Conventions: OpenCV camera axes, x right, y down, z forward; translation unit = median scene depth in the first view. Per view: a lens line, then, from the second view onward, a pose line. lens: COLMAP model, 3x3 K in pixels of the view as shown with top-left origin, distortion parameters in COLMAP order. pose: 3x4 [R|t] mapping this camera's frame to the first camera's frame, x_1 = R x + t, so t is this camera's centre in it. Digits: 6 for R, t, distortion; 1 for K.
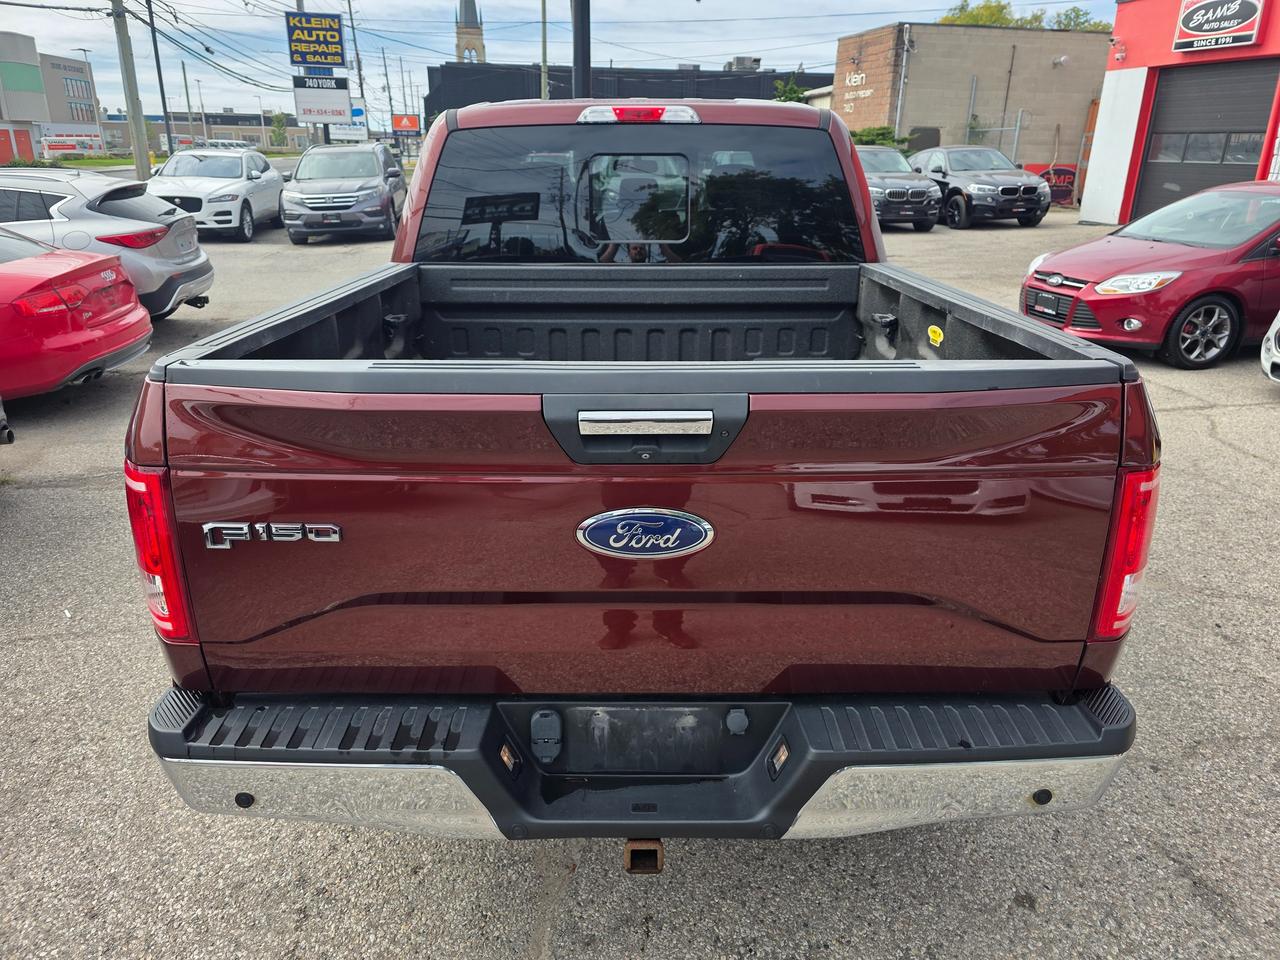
lens RADIAL K [[865.8, 0, 647.7], [0, 865.8, 471.0], [0, 0, 1]] dist [0.048145, -0.049118]
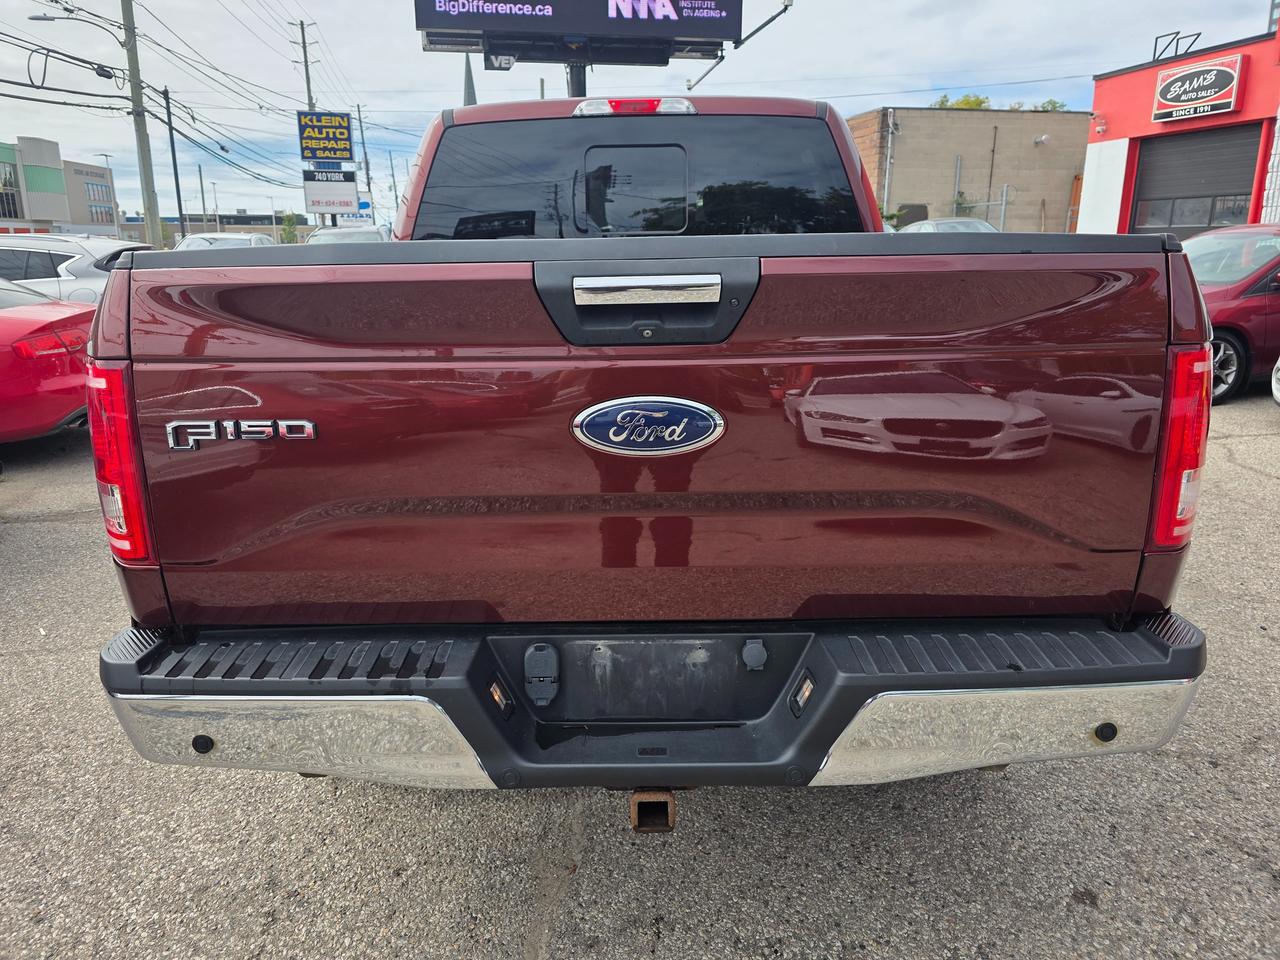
lens RADIAL K [[864.8, 0, 635.2], [0, 864.8, 464.3], [0, 0, 1]] dist [0.048971, -0.048816]
pose [[0.999775, -0.016275, -0.013629, -0.003347], [0.014734, 0.994214, -0.106404, 0.138912], [0.015282, 0.106179, 0.994230, 0.066772]]
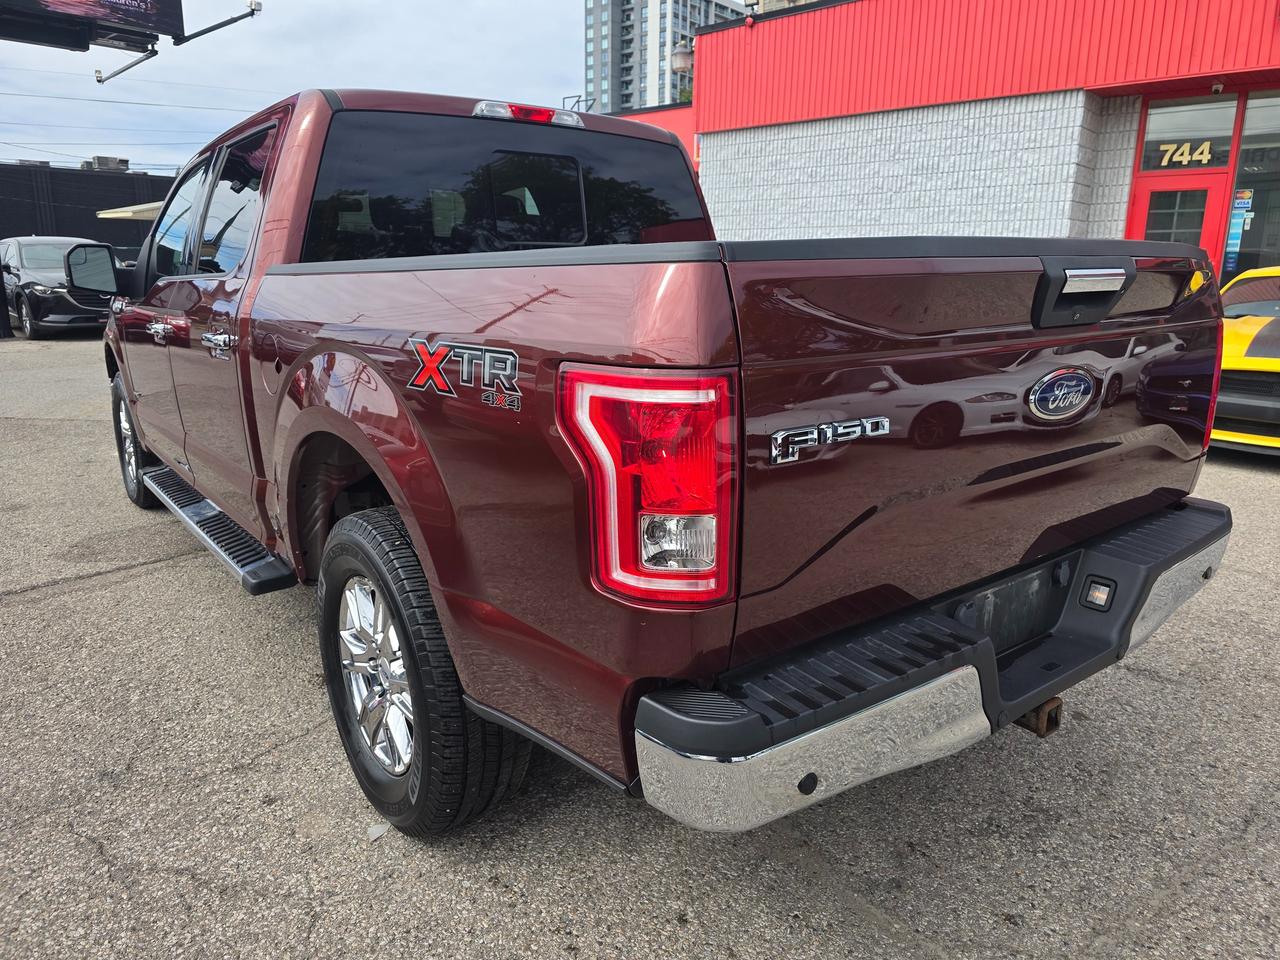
lens RADIAL K [[861.7, 0, 625.1], [0, 861.7, 465.7], [0, 0, 1]] dist [0.057803, -0.056089]
pose [[0.797537, -0.141174, 0.586519, -0.733088], [0.212794, 0.975574, -0.054534, 0.069172], [-0.564494, 0.168301, 0.808097, 0.287235]]
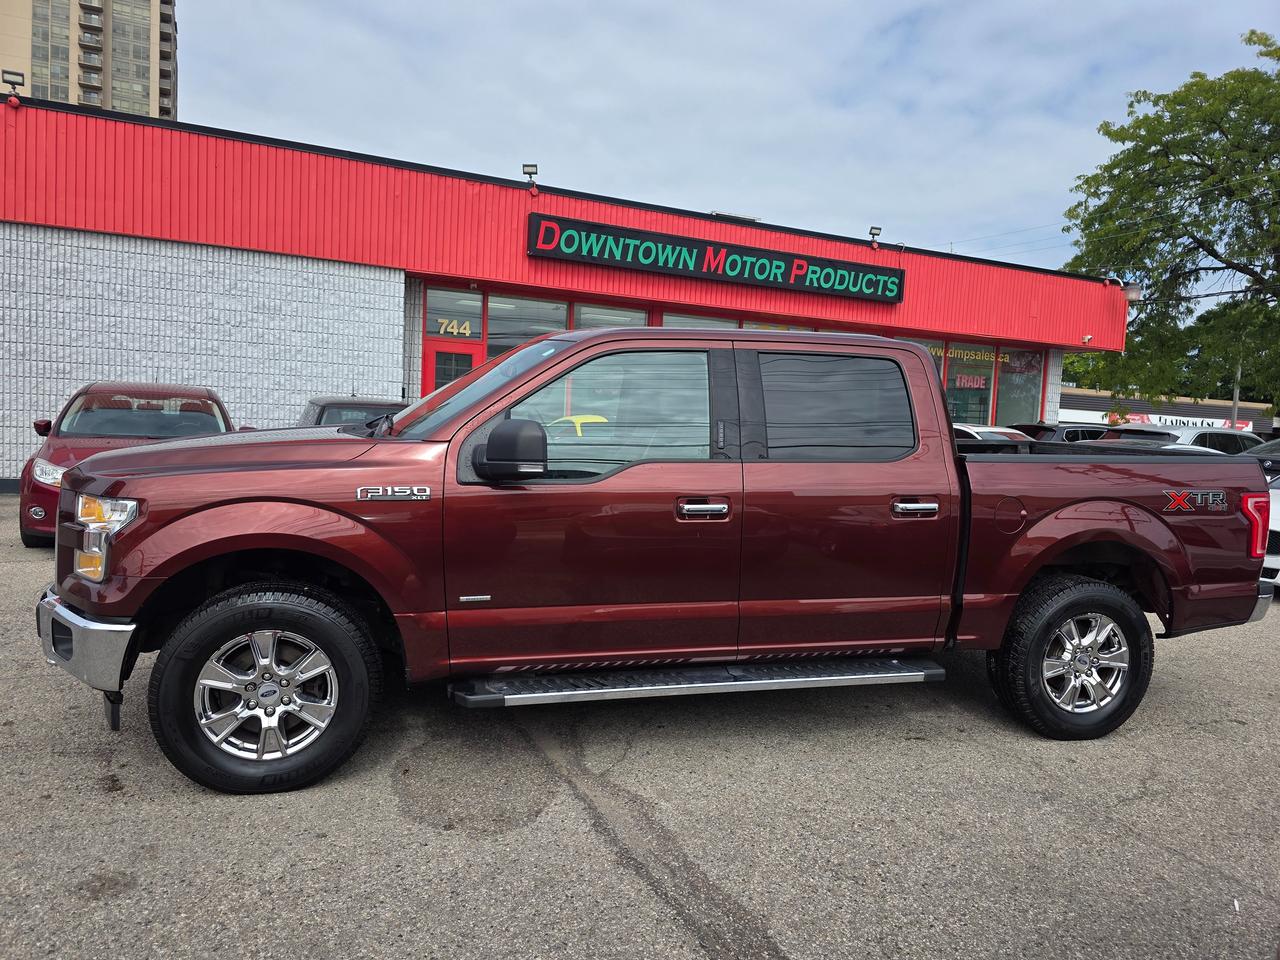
lens RADIAL K [[842.3, 0, 666.8], [0, 842.3, 477.9], [0, 0, 1]] dist [0.047667, -0.046253]
pose [[-0.251177, -0.099941, 0.962768, -1.617842], [0.289115, 0.941503, 0.173161, -0.556188], [-0.923755, 0.321845, -0.207589, 1.812970]]
